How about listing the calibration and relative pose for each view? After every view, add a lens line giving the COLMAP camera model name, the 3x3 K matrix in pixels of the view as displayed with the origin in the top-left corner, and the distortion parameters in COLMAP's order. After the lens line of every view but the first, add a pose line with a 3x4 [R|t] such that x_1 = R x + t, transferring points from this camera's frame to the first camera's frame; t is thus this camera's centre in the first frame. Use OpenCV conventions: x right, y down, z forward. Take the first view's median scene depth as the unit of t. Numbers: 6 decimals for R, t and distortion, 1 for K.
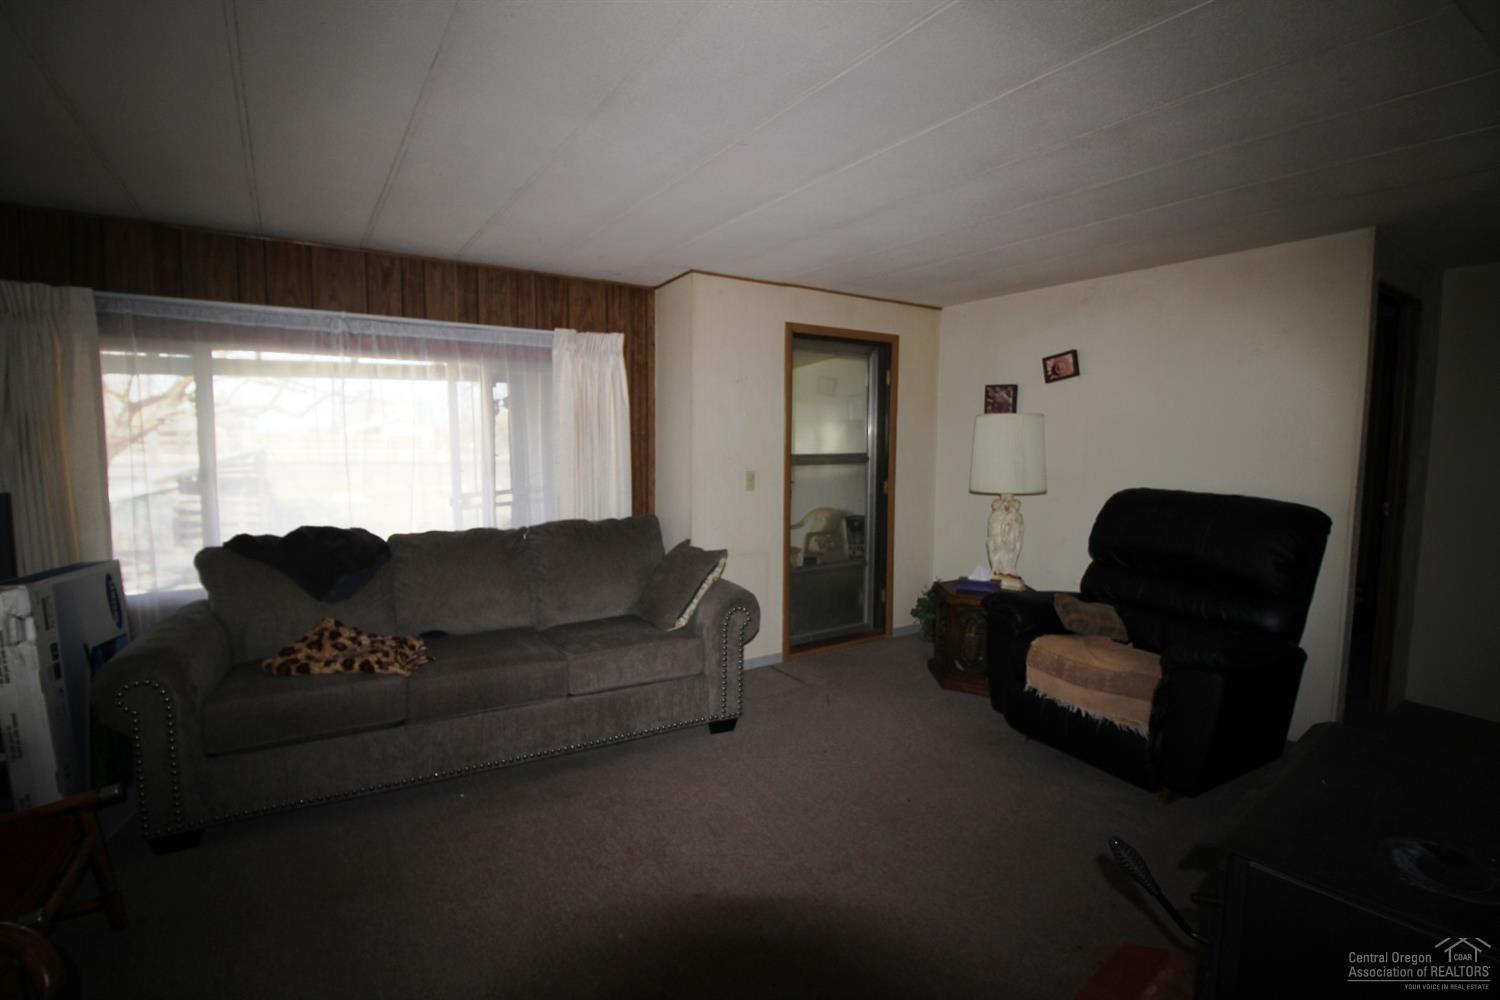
lens RADIAL K [[694.0, 0, 754.5], [0, 694.0, 494.8], [0, 0, 1]] dist [-0.001131, -0.013190]
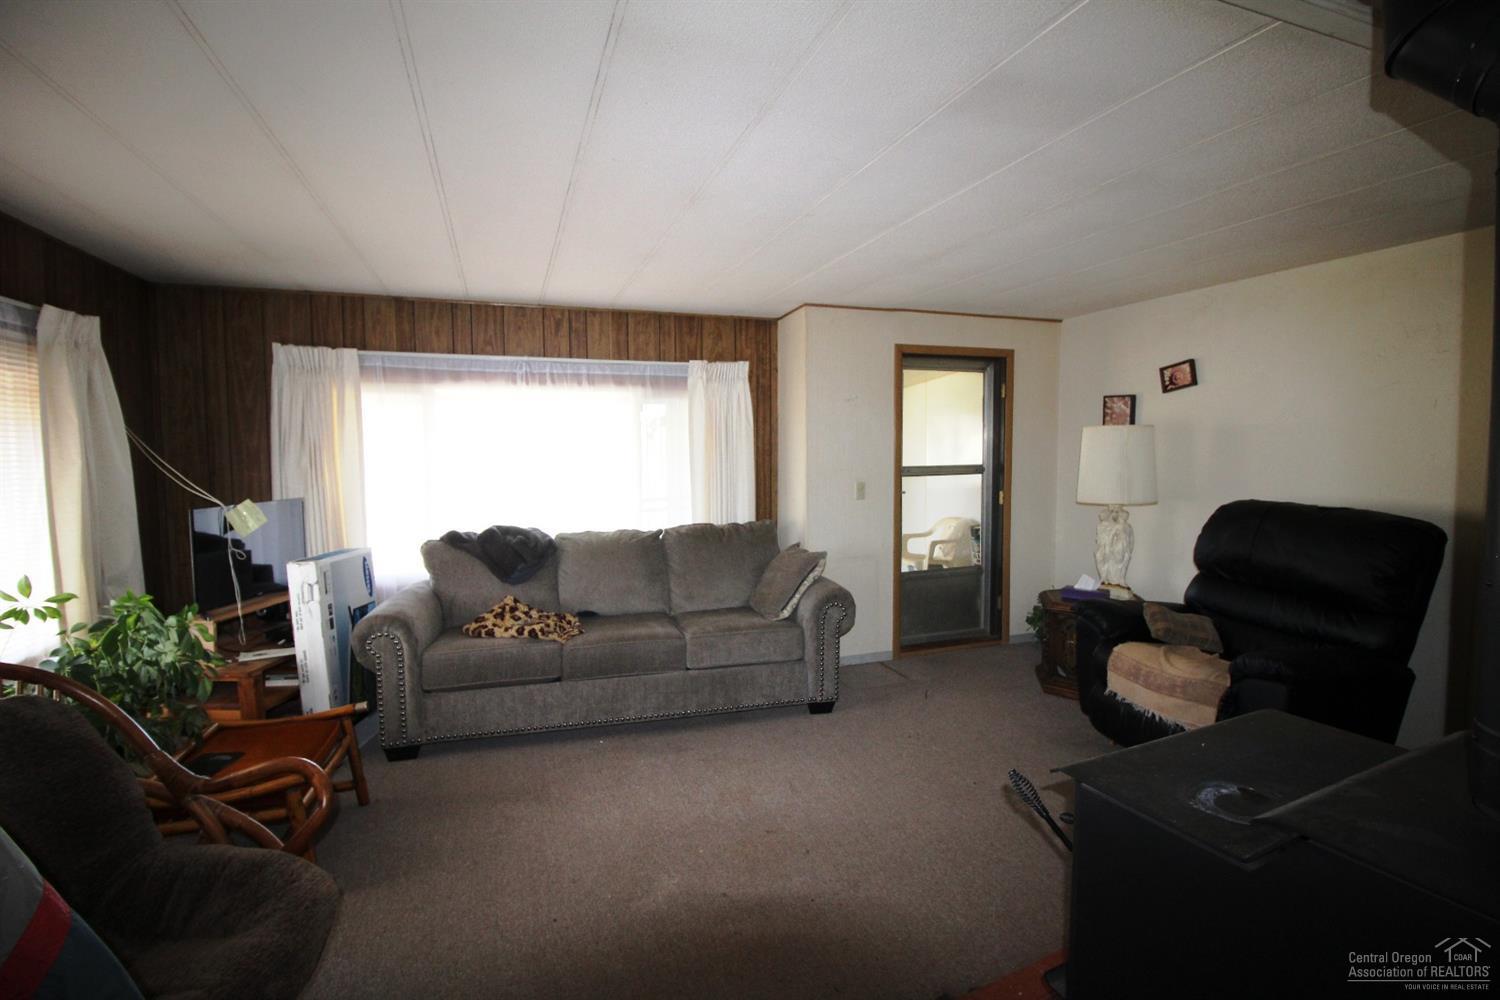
lens RADIAL K [[694.0, 0, 754.5], [0, 694.0, 494.8], [0, 0, 1]] dist [-0.001131, -0.013190]
pose [[0.970099, 0.005037, -0.242658, 0.123539], [-0.007956, 0.999907, -0.011049, -0.000287], [0.242580, 0.012650, 0.970049, -0.128947]]
